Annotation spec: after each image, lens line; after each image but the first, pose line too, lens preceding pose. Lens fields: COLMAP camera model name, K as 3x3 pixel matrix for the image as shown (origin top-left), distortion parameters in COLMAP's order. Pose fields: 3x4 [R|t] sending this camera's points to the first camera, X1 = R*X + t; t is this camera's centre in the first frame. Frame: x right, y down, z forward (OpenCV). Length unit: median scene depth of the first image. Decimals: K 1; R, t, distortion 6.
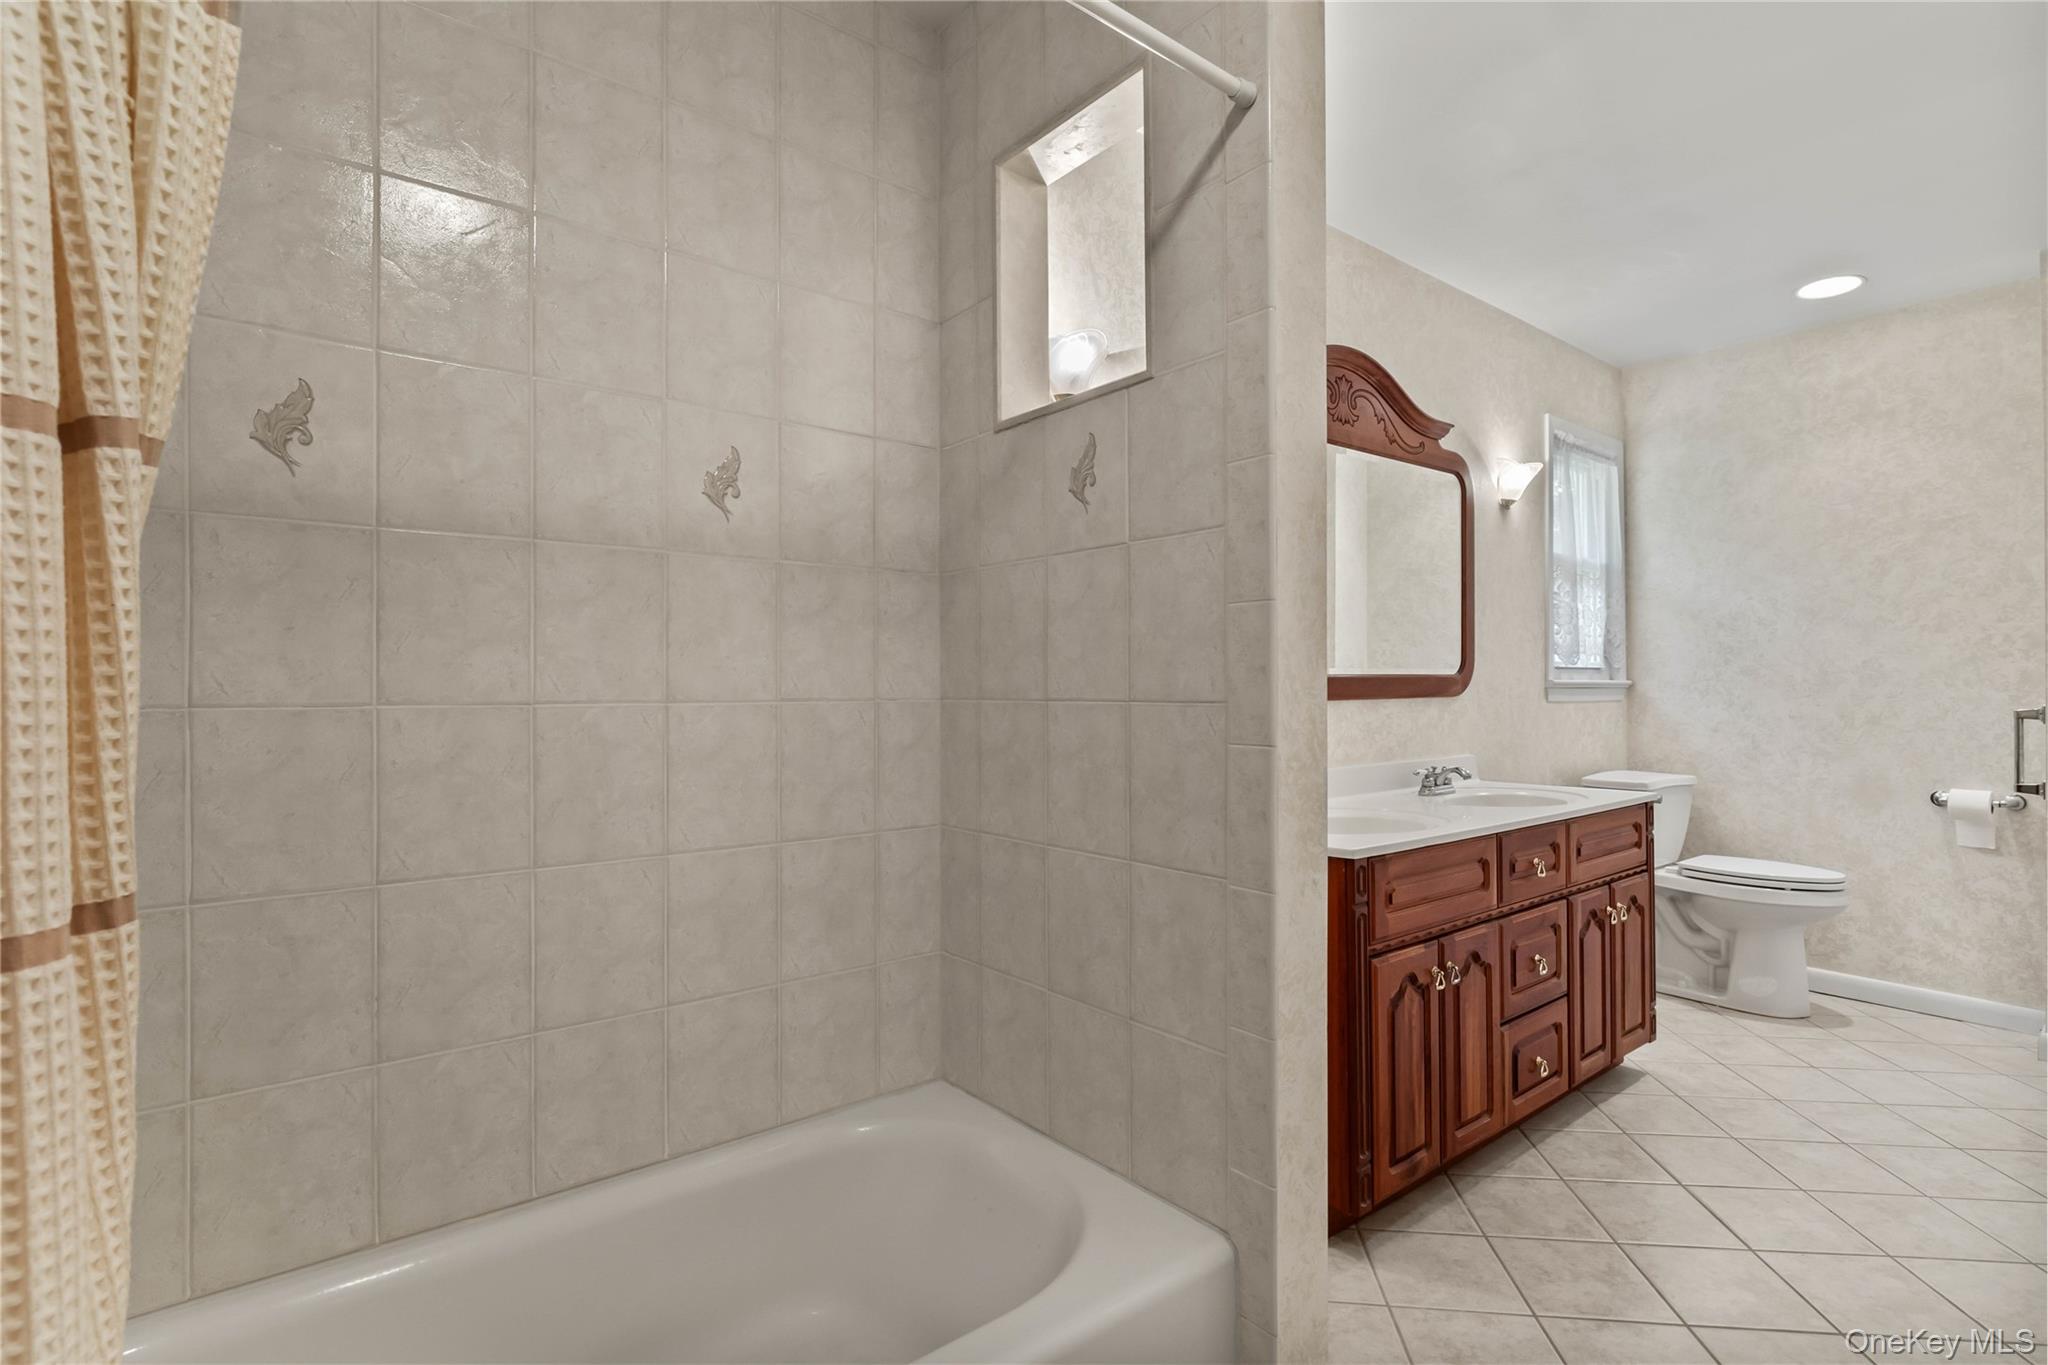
lens RADIAL K [[1024.2, 0, 1020.3], [0, 1024.2, 685.7], [0, 0, 1]] dist [-0.006189, -0.000466]
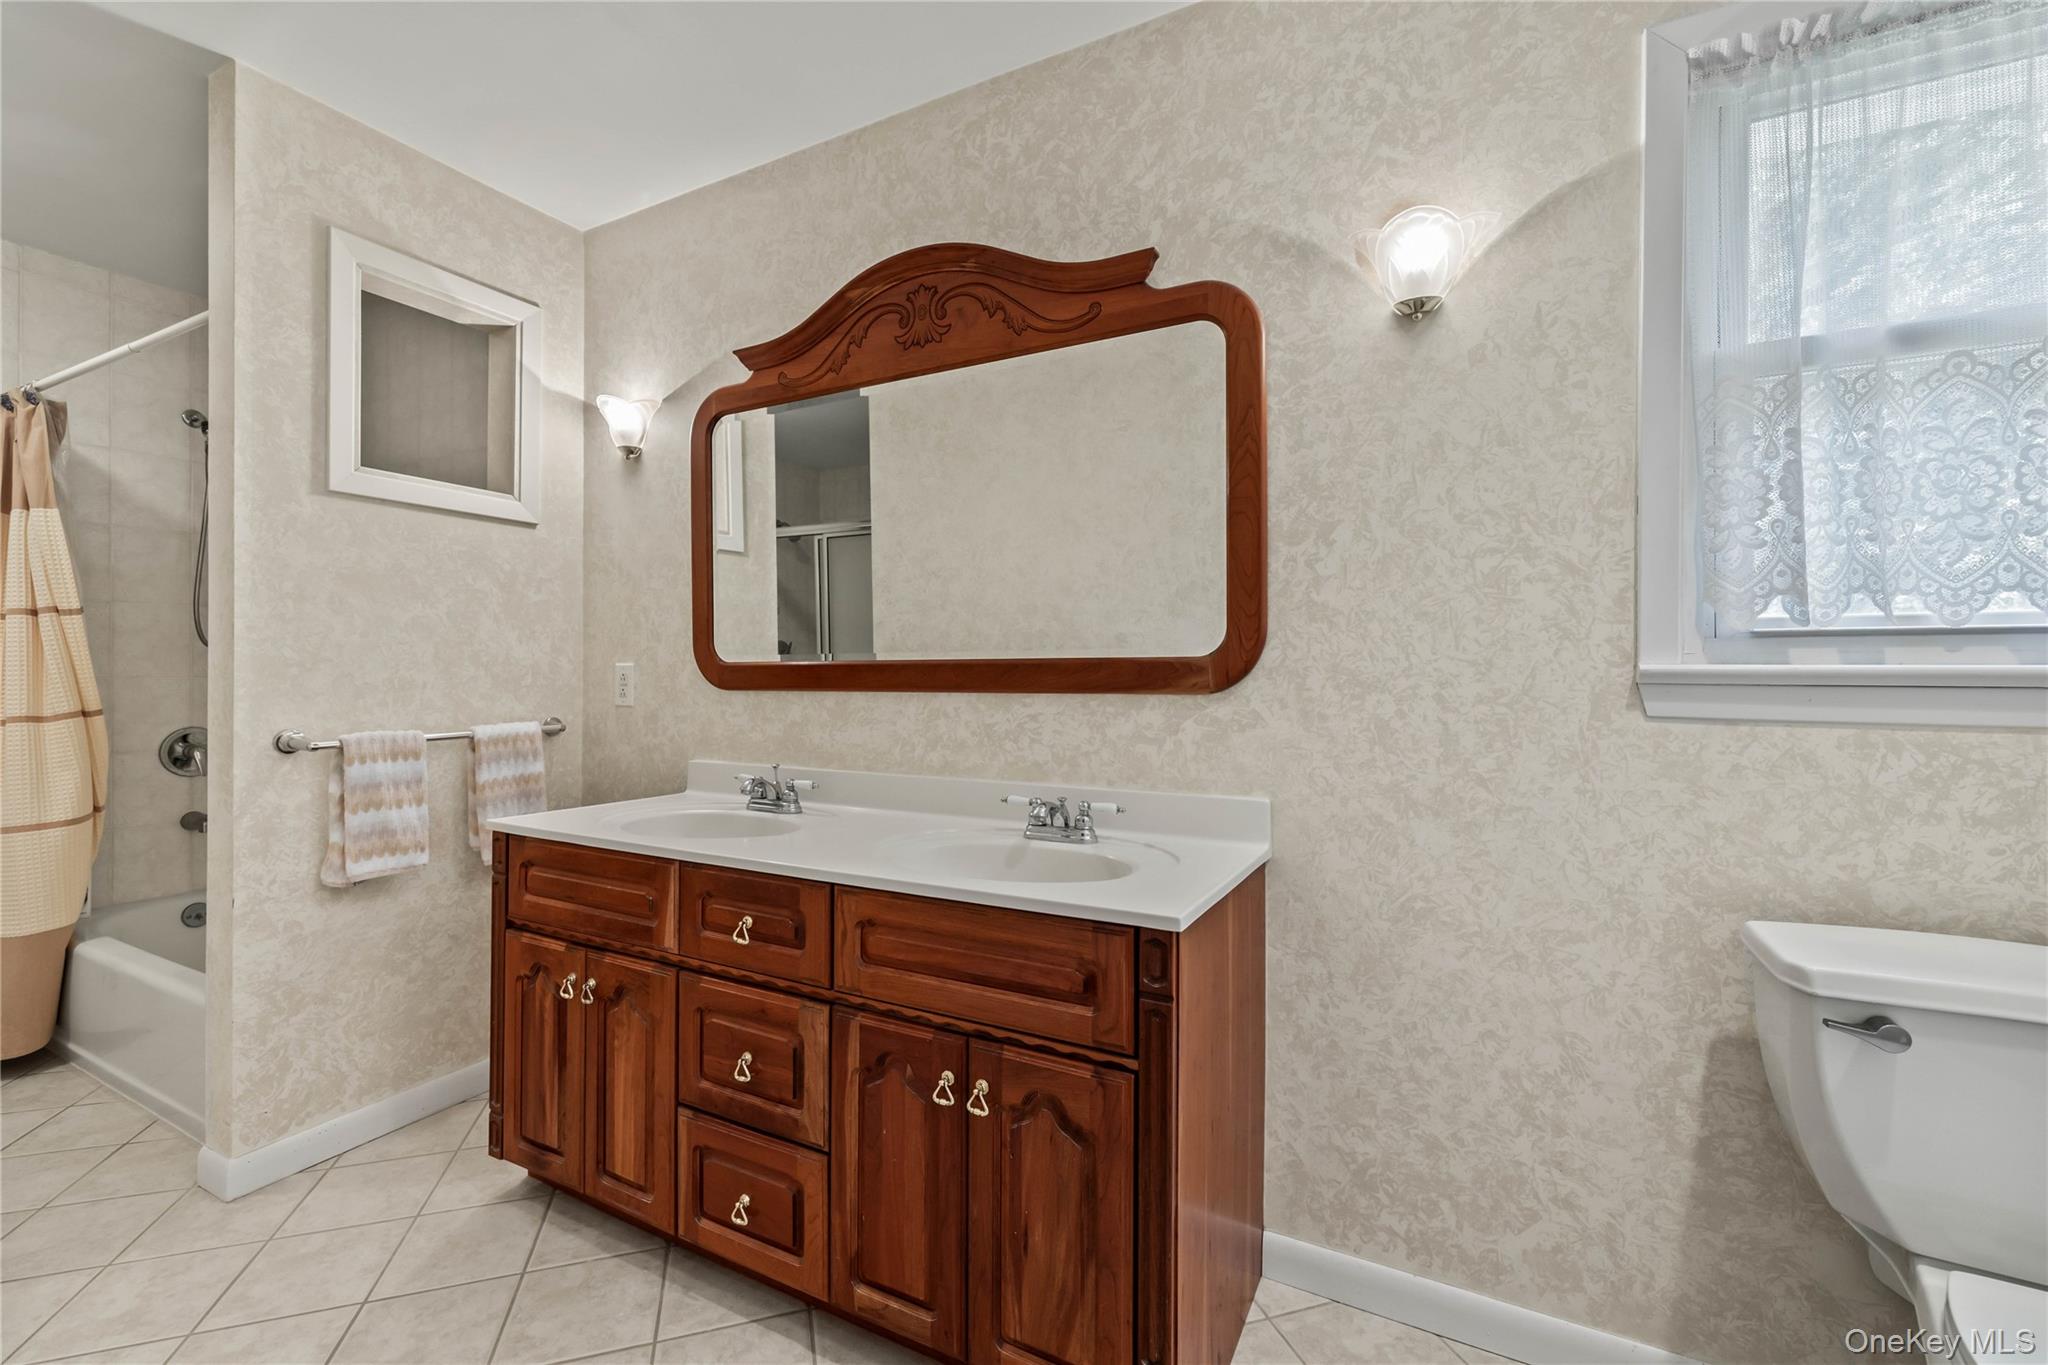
lens RADIAL K [[881.4, 0, 1025.5], [0, 881.4, 677.2], [0, 0, 1]] dist [0.004158, 0.000405]
pose [[0.371231, 0.011816, -0.928465, 1.500913], [-0.000013, 0.999919, 0.012720, -0.010053], [0.928541, -0.004711, 0.371201, 1.243814]]
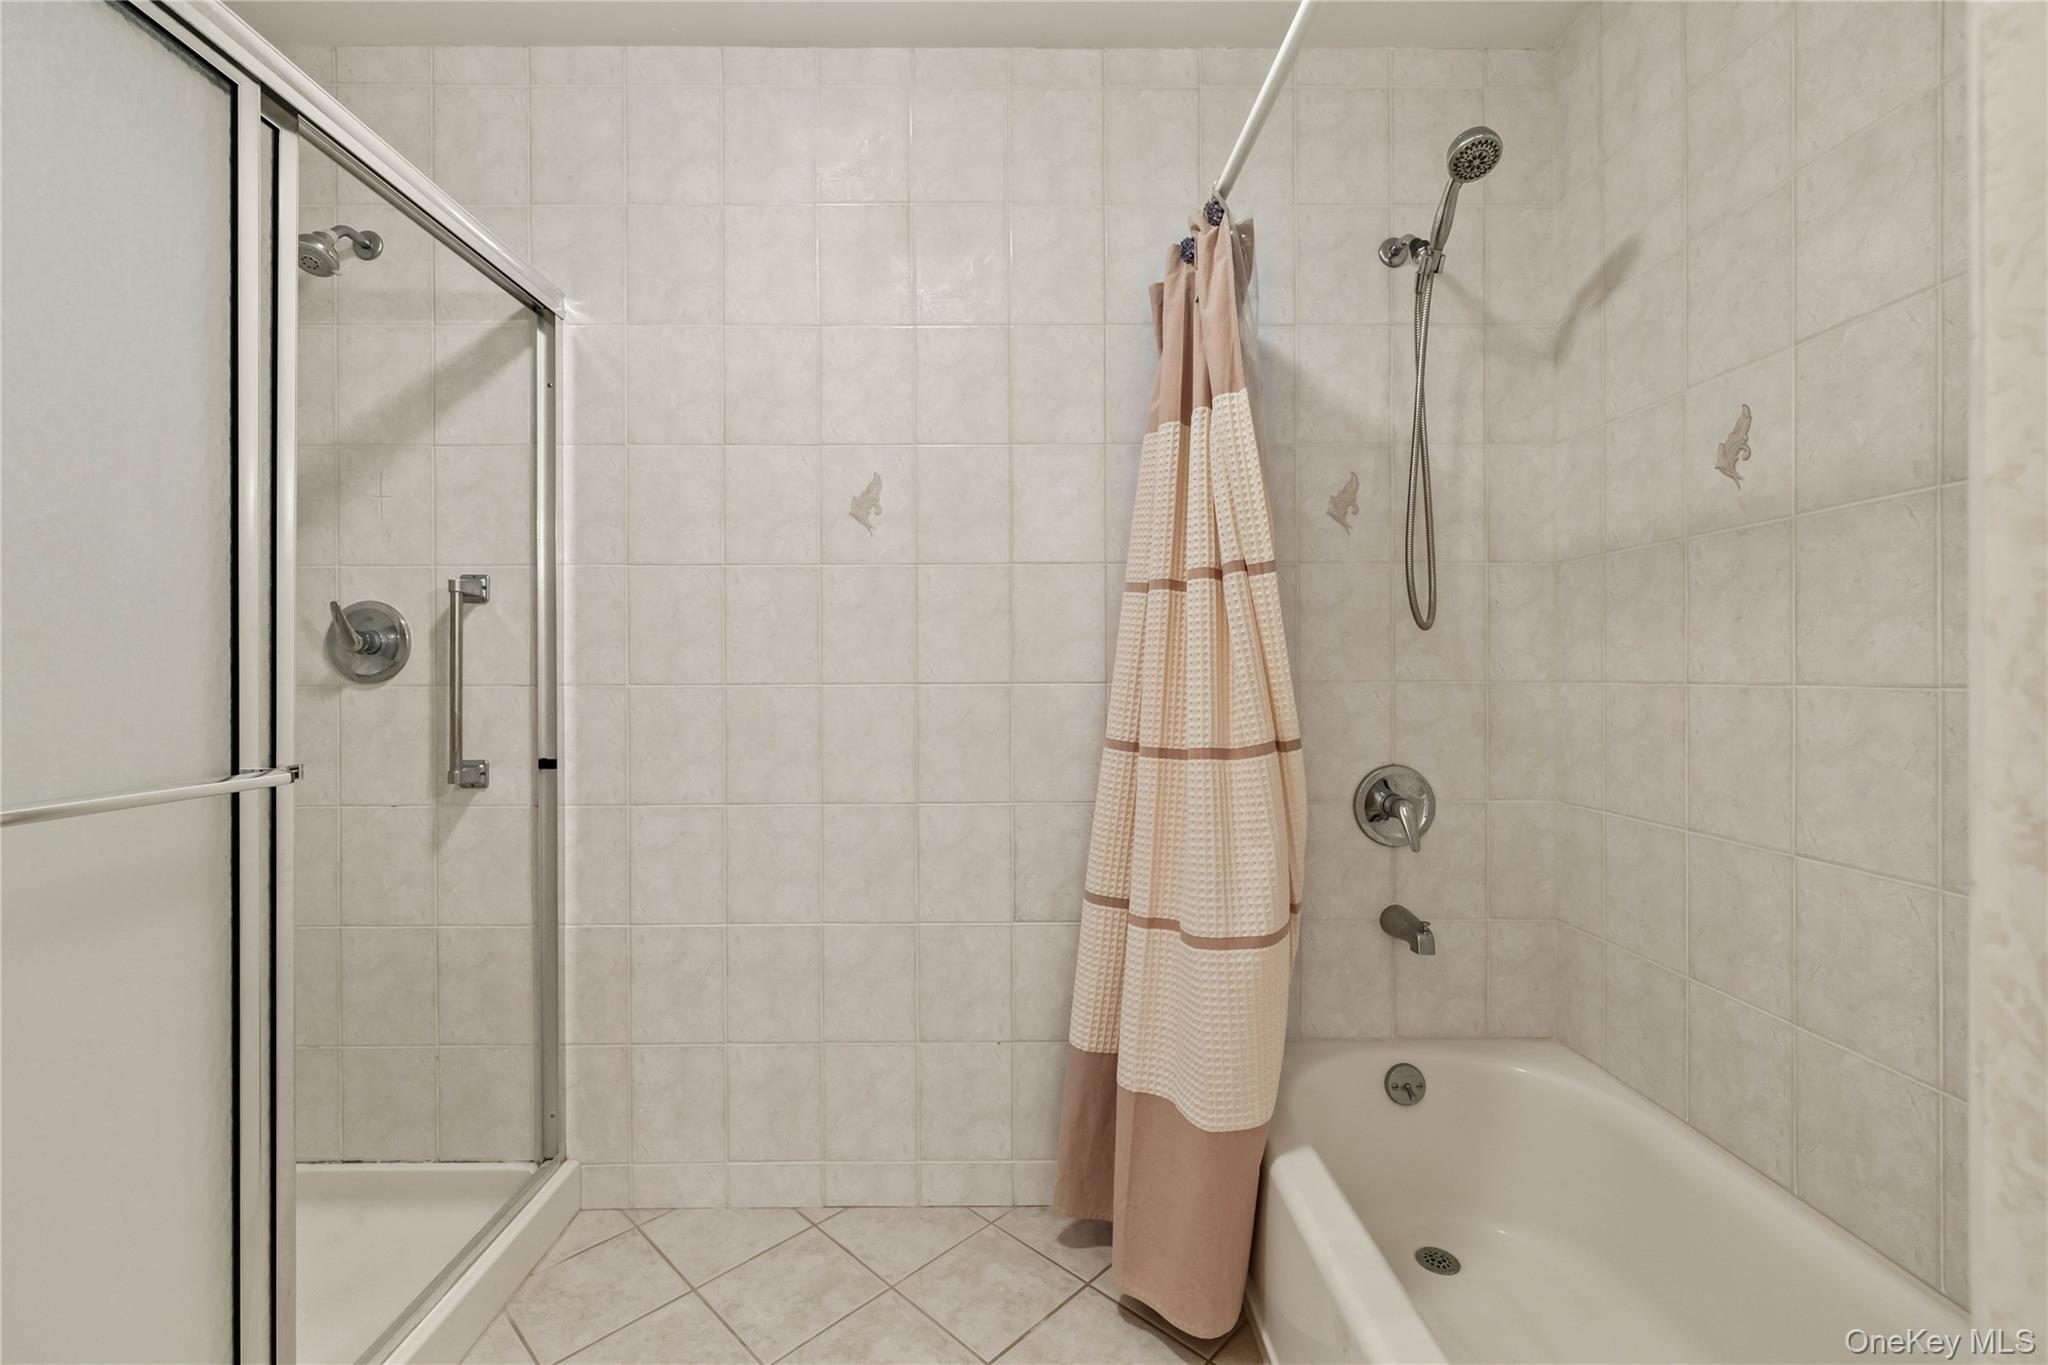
lens RADIAL K [[881.4, 0, 1024.3], [0, 881.4, 672.4], [0, 0, 1]] dist [0.004158, 0.000405]
pose [[-0.621259, 0.007019, -0.783574, 0.434041], [0.014079, 0.999898, -0.002206, -0.002576], [0.783479, -0.012402, -0.621295, 0.707186]]
